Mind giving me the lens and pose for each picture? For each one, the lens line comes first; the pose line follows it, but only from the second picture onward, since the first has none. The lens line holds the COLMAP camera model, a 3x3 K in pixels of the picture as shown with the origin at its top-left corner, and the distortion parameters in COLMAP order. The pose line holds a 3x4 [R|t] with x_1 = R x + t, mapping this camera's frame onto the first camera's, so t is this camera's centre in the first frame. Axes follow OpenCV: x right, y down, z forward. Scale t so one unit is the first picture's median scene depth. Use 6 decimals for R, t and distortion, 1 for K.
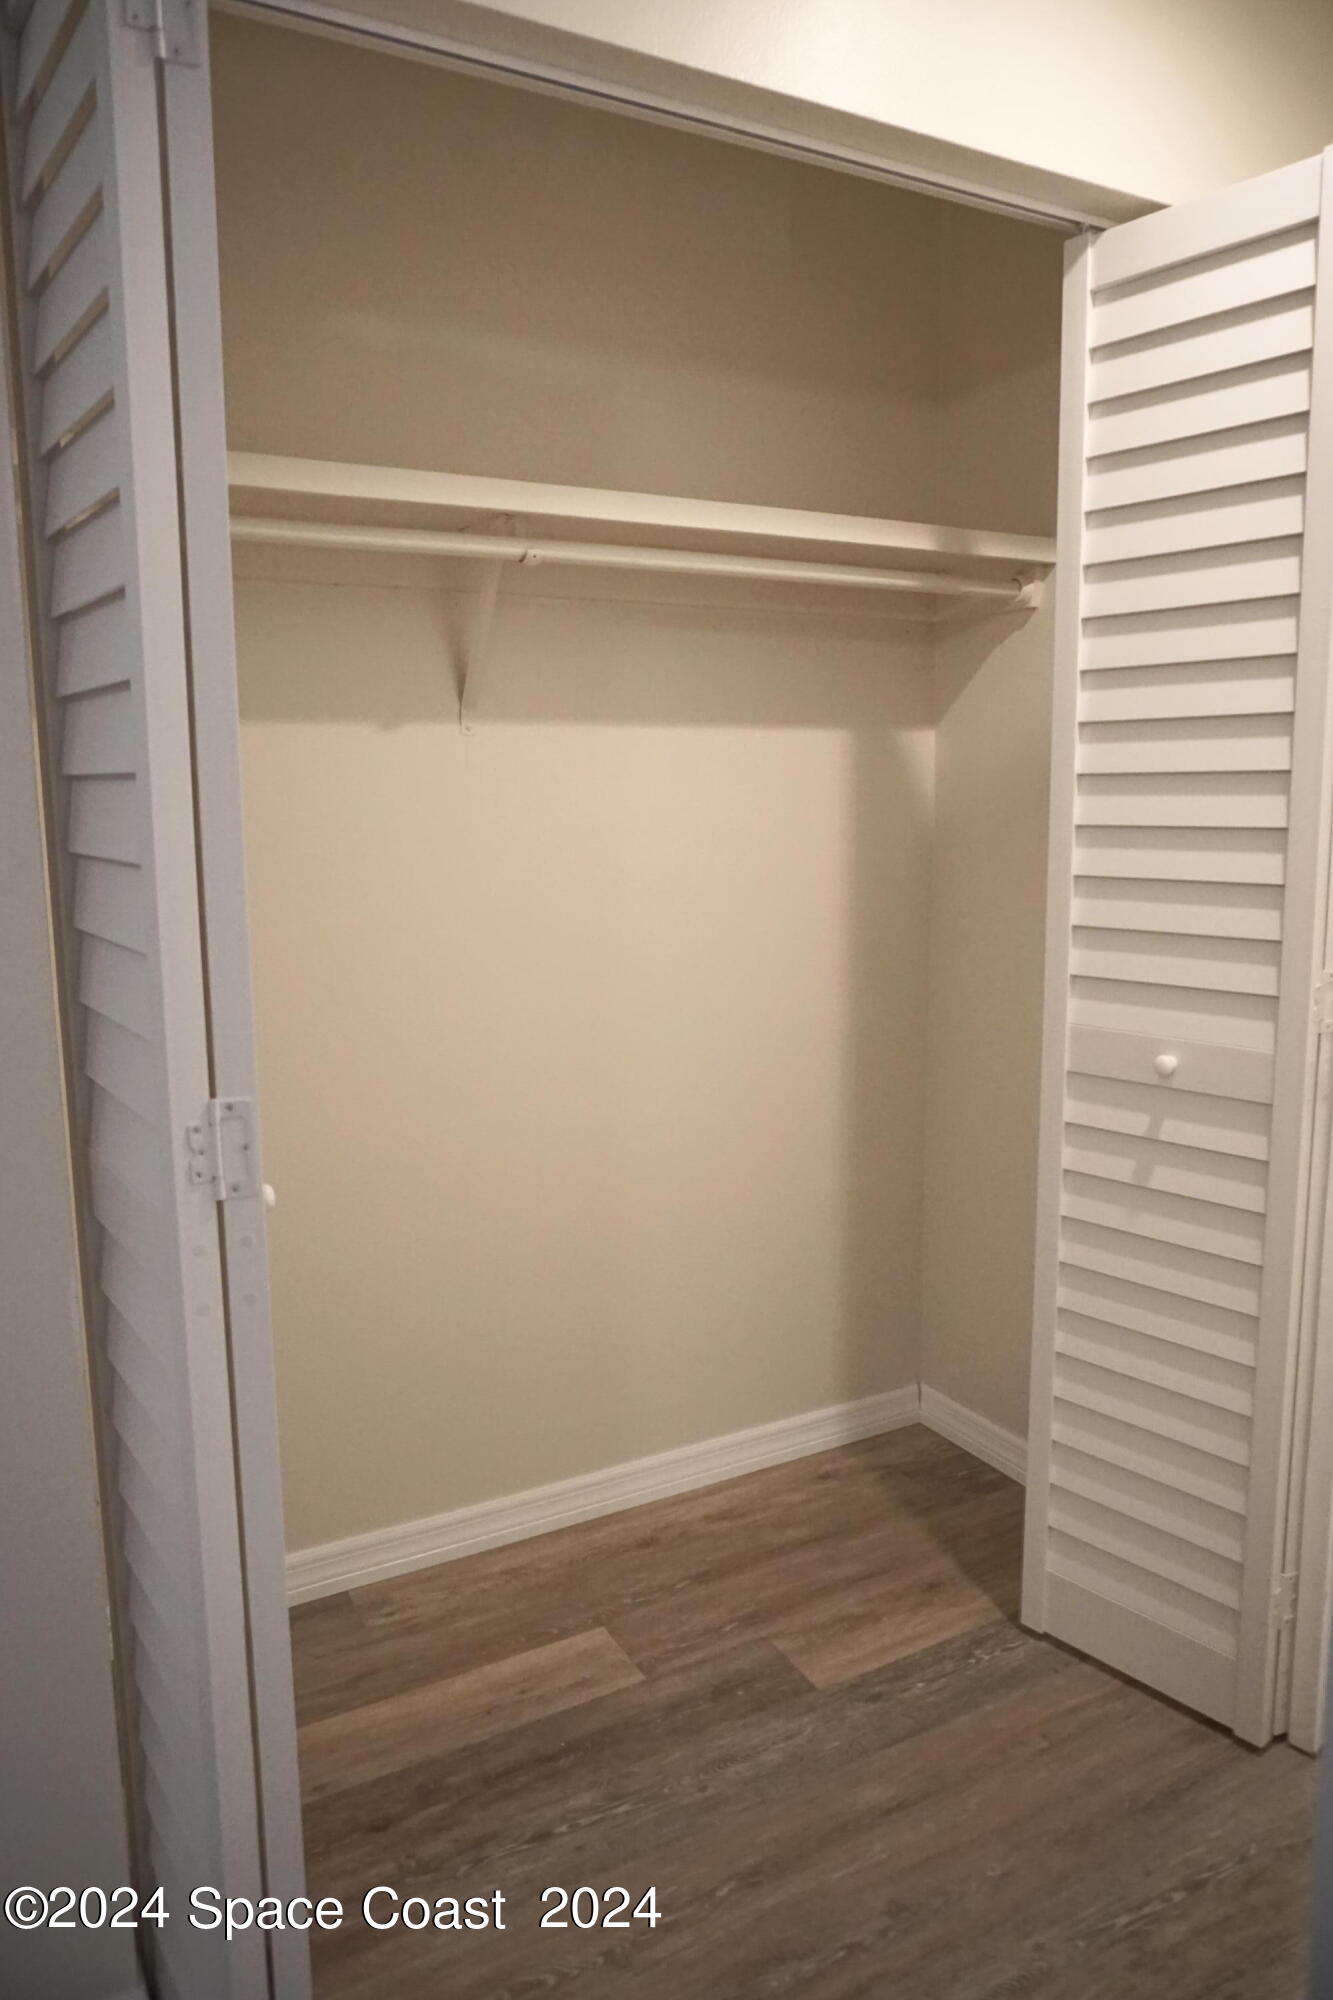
lens RADIAL K [[1326.5, 0, 666.5], [0, 1326.5, 1000.0], [0, 0, 1]] dist [-0.067061, 0.056609]
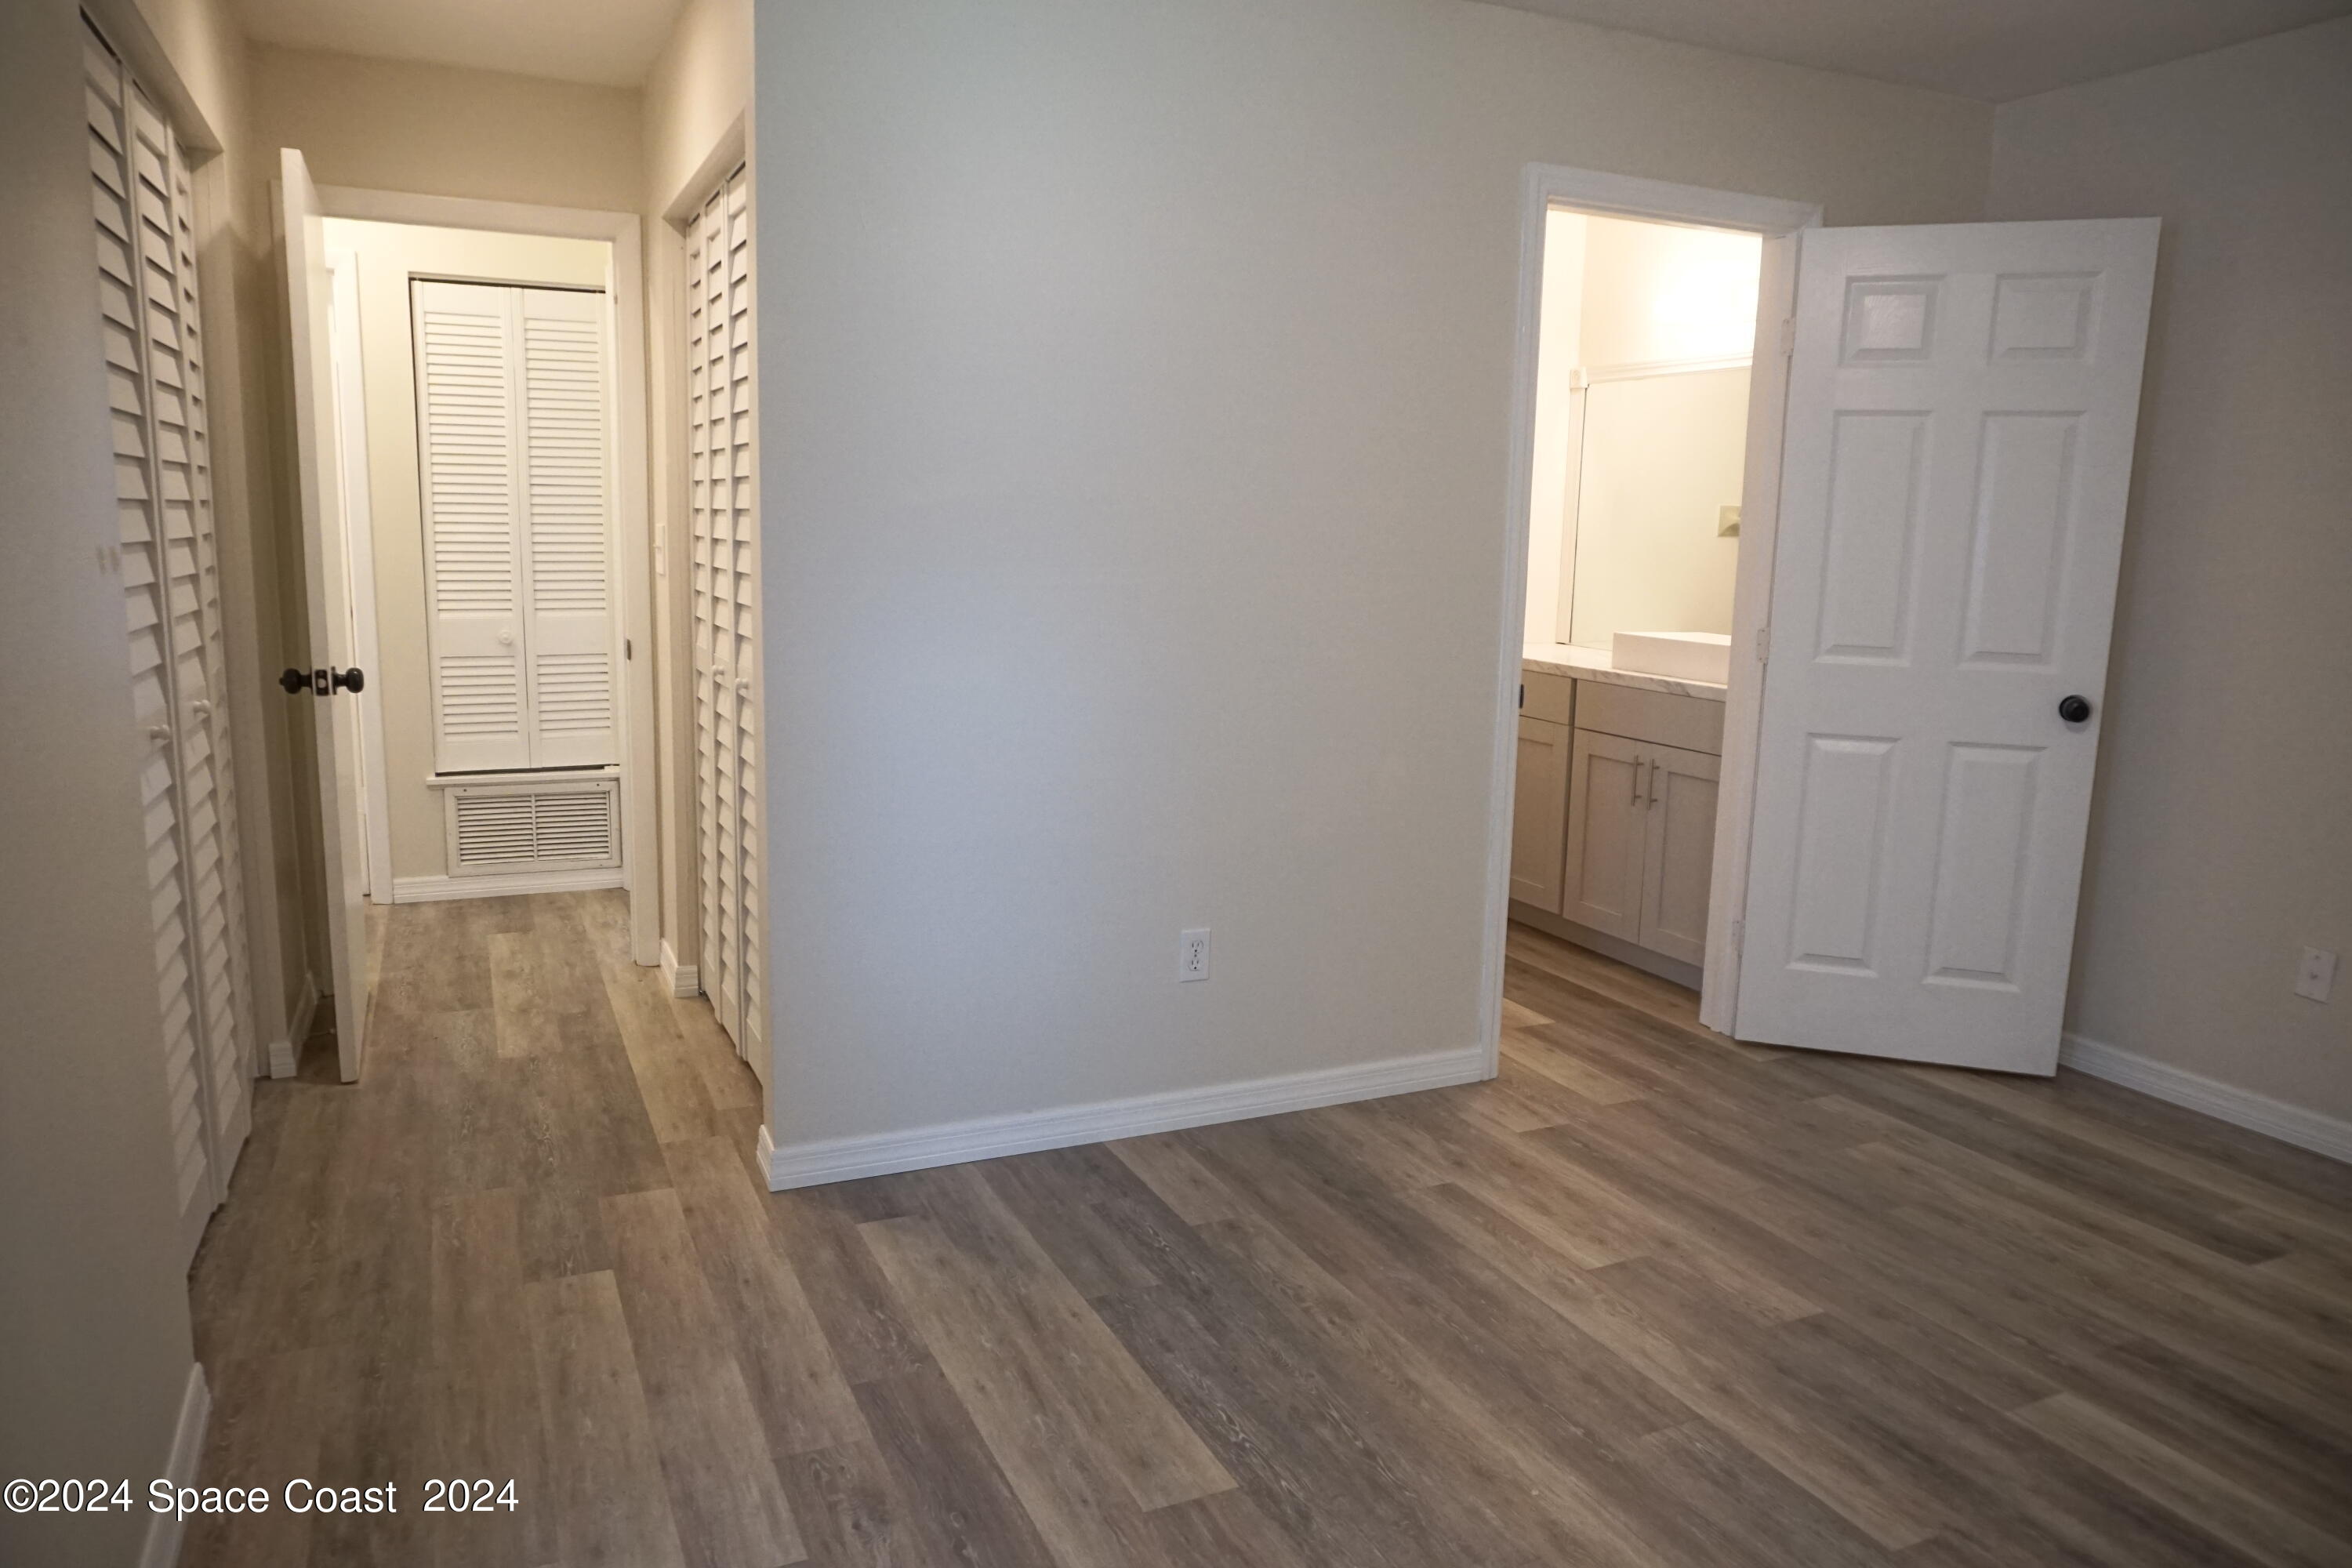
lens RADIAL K [[1560.0, 0, 1170.6], [0, 1560.0, 788.5], [0, 0, 1]] dist [-0.067061, 0.056609]
pose [[0.062863, -0.153591, 0.986133, -1.609968], [0.123384, 0.981703, 0.145036, 0.039437], [-0.990366, 0.112556, 0.080664, -0.211447]]
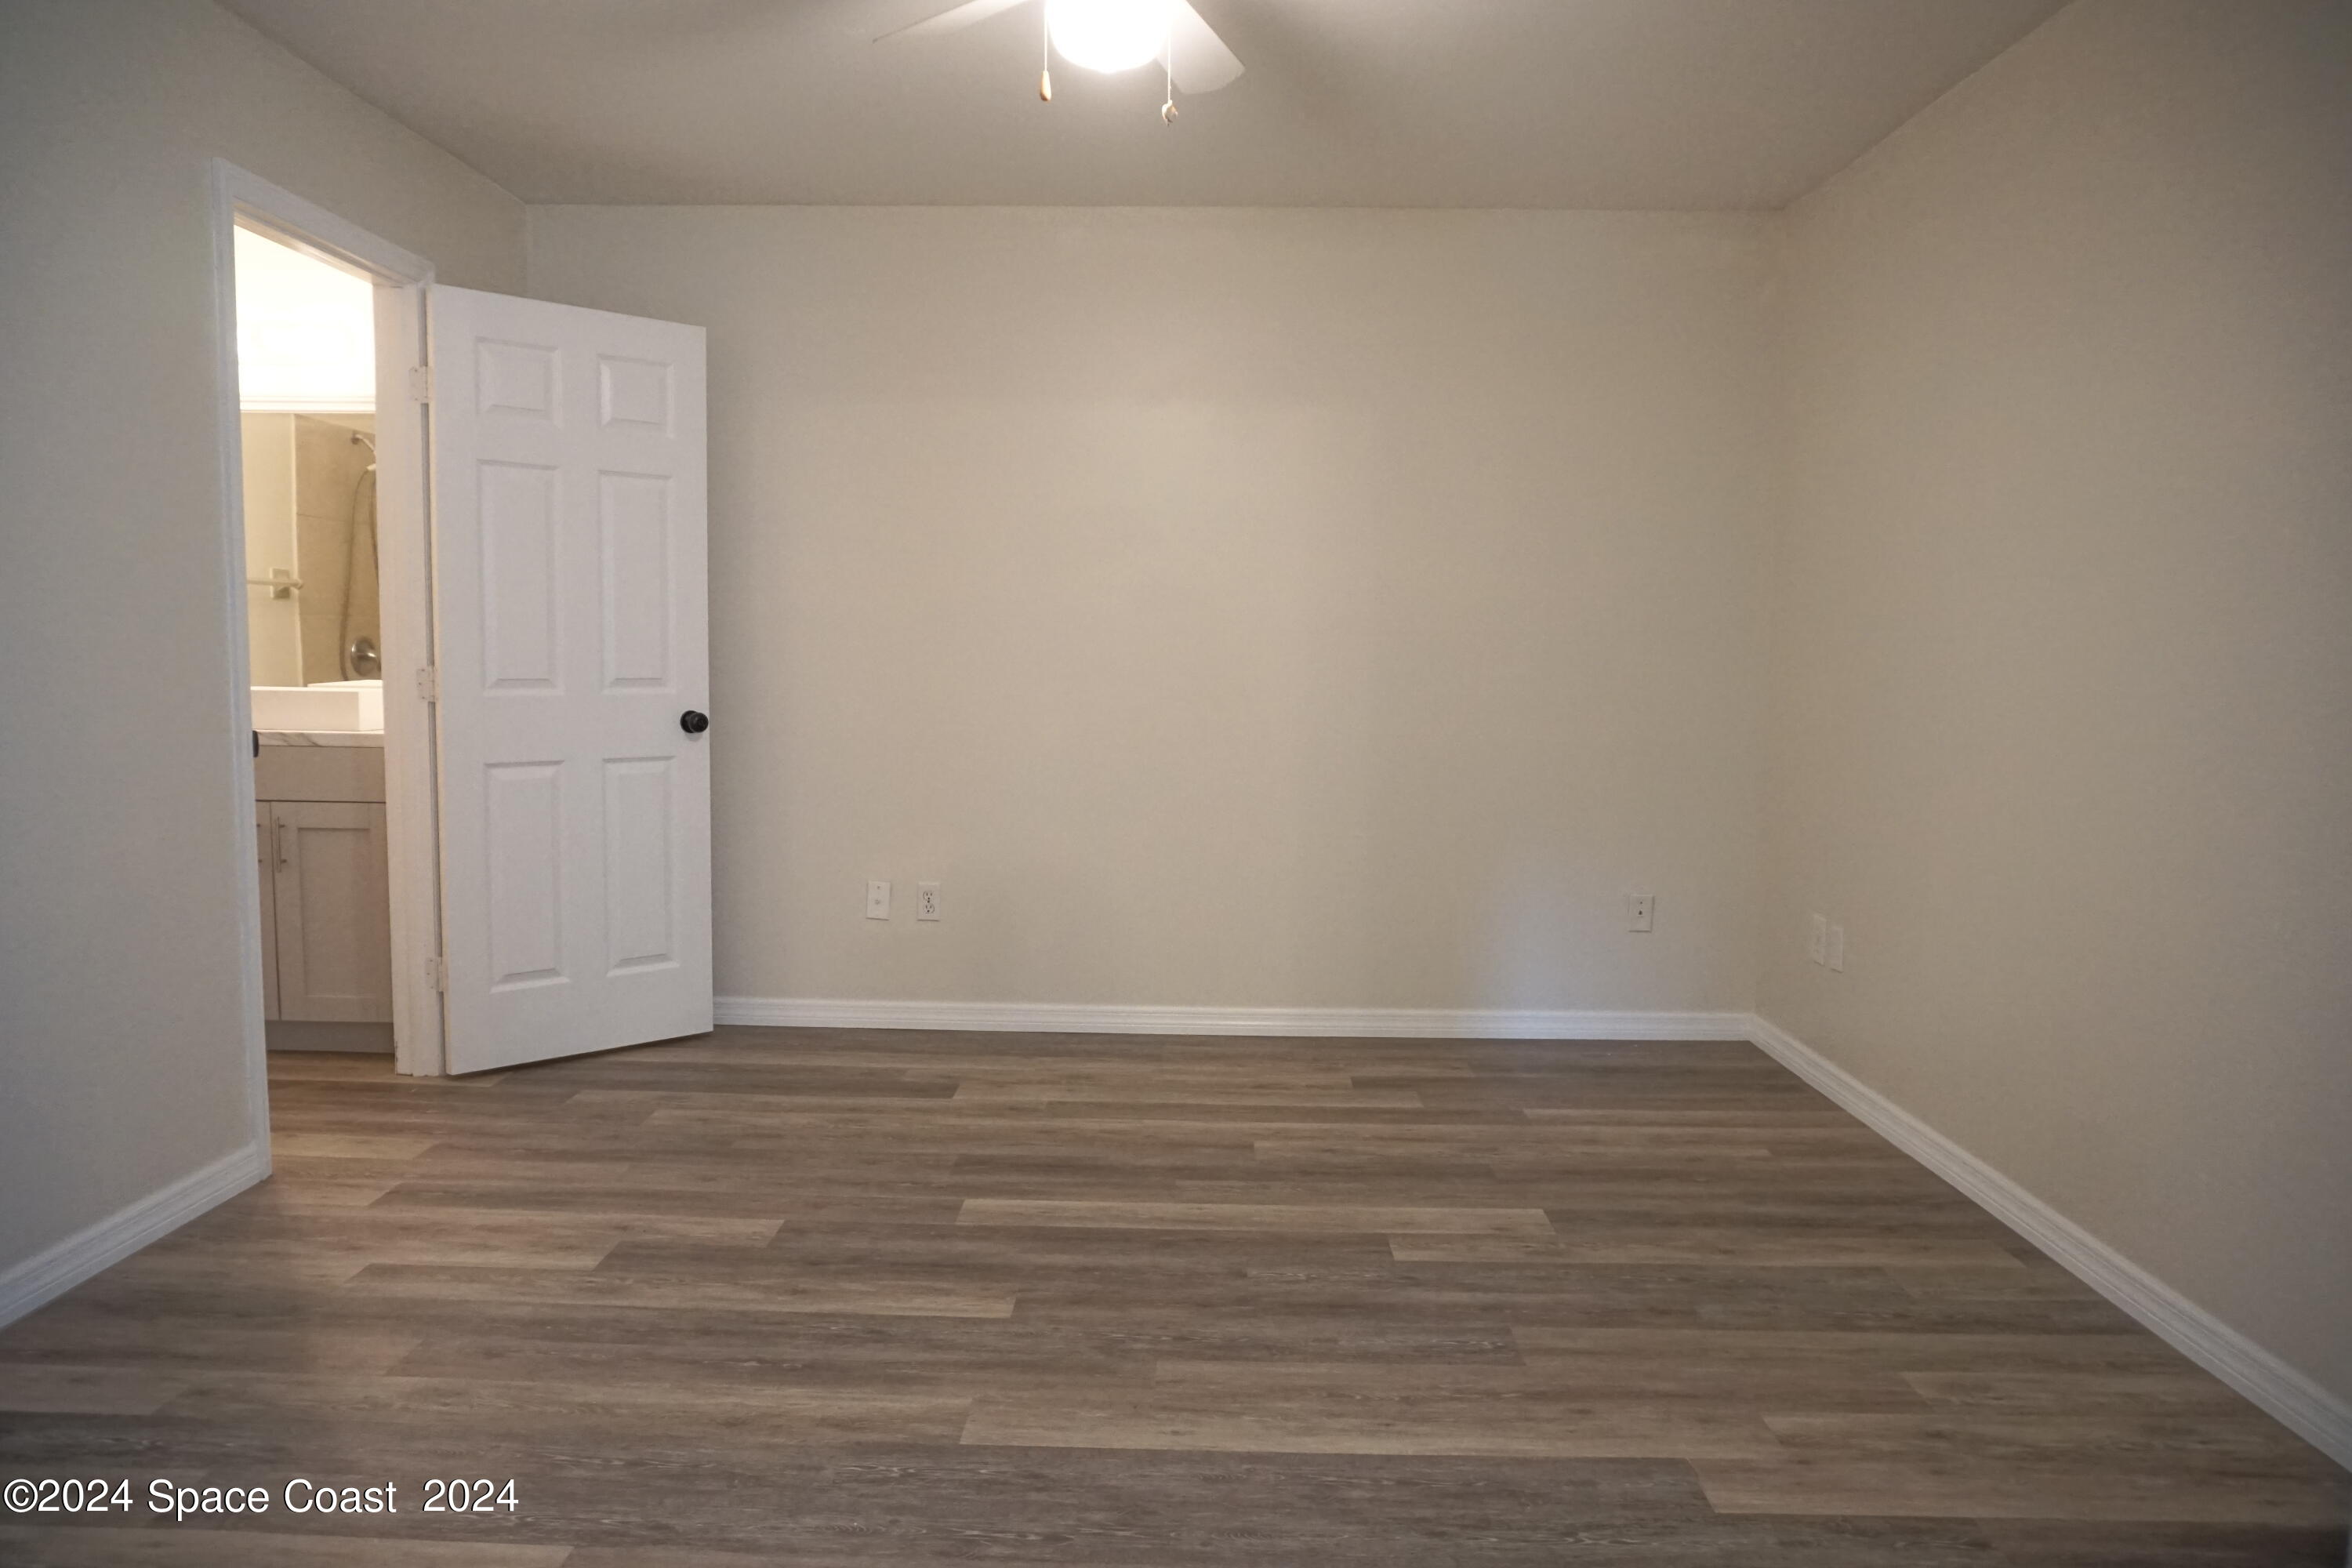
lens RADIAL K [[1560.0, 0, 1170.6], [0, 1560.0, 788.5], [0, 0, 1]] dist [-0.067061, 0.056609]
pose [[-0.867707, -0.043562, 0.495164, -1.370078], [0.069490, 0.975740, 0.207612, 0.019679], [-0.492195, 0.214555, -0.843629, 0.600560]]
